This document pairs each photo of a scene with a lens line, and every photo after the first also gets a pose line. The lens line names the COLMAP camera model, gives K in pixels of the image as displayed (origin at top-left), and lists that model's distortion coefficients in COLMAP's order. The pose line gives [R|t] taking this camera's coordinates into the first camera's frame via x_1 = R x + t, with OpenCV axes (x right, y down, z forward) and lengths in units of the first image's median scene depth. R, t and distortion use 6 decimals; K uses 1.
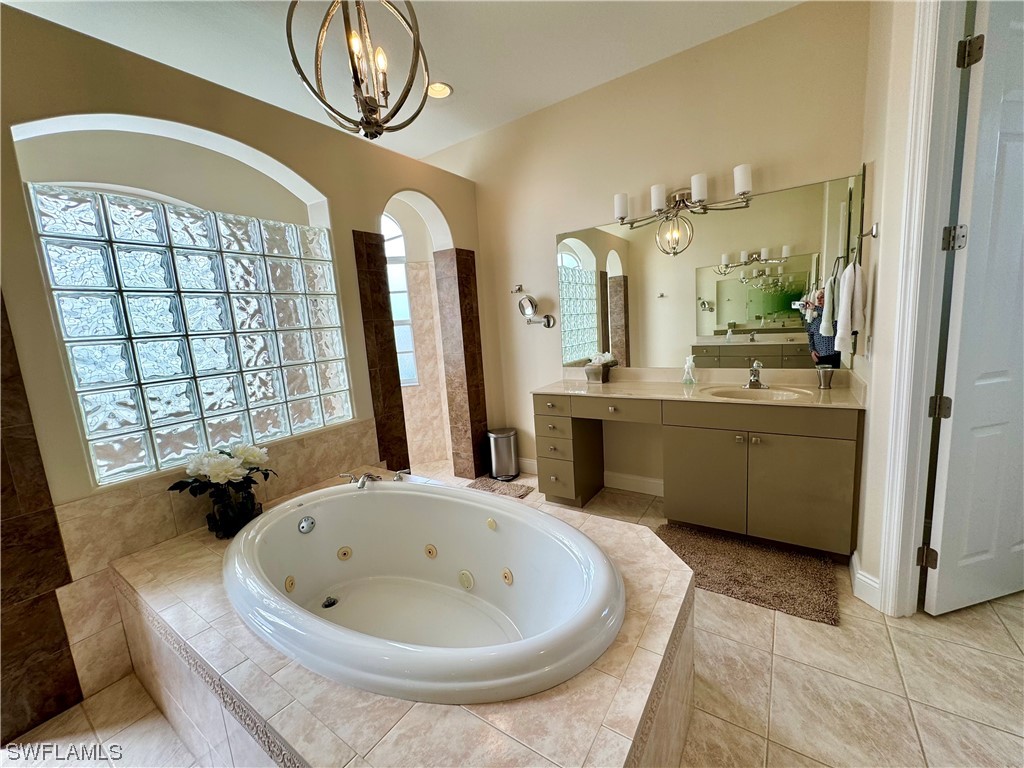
lens RADIAL K [[409.8, 0, 512.0], [0, 409.8, 384.0], [0, 0, 1]] dist [-0.000190, -0.000450]
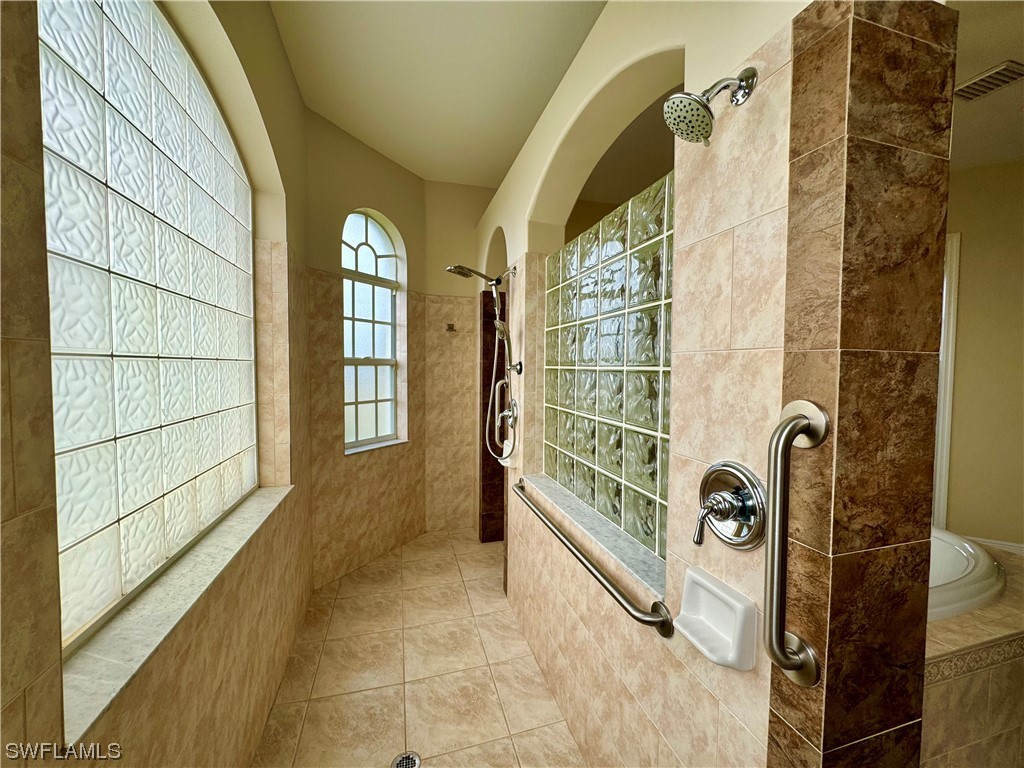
lens RADIAL K [[397.8, 0, 512.0], [0, 397.8, 384.0], [0, 0, 1]] dist [-0.000682, -0.000124]
pose [[0.637936, 0.041581, 0.768966, -0.958361], [0.062831, 0.992402, -0.105788, -0.019780], [-0.767522, 0.115801, 0.630476, 0.478619]]
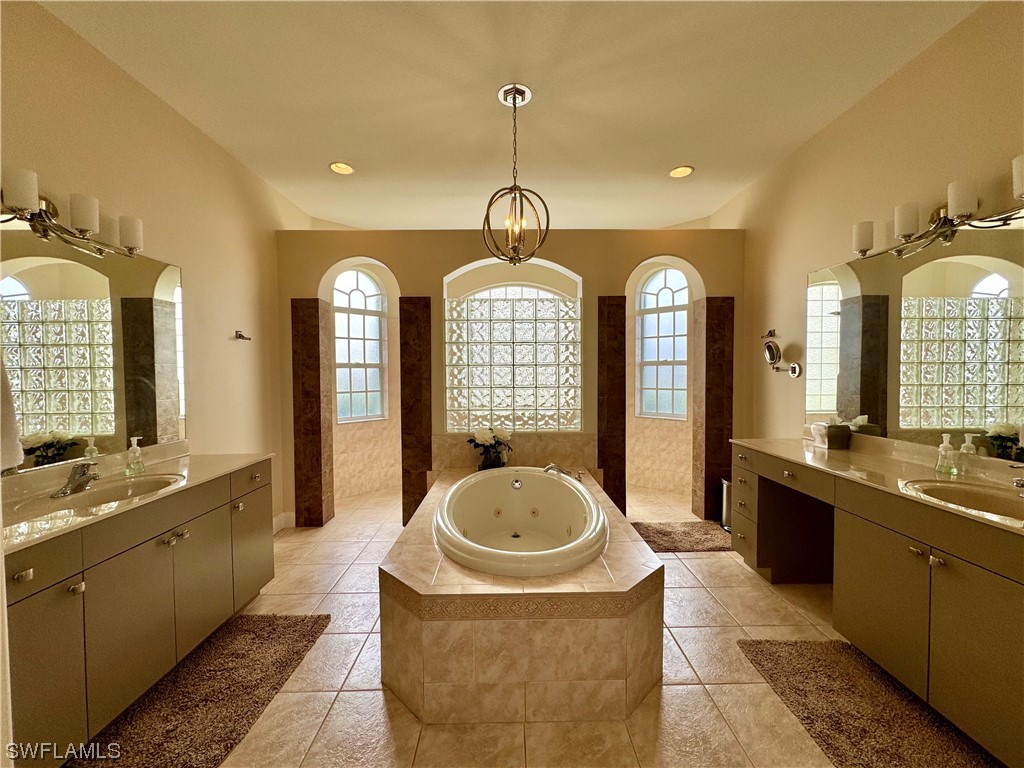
lens RADIAL K [[409.8, 0, 512.0], [0, 409.8, 384.0], [0, 0, 1]] dist [-0.000190, -0.000450]
pose [[0.565441, 0.089601, -0.819908, 0.565276], [-0.154789, 0.987947, 0.001216, -0.034833], [0.810134, 0.126225, 0.572494, 0.000511]]
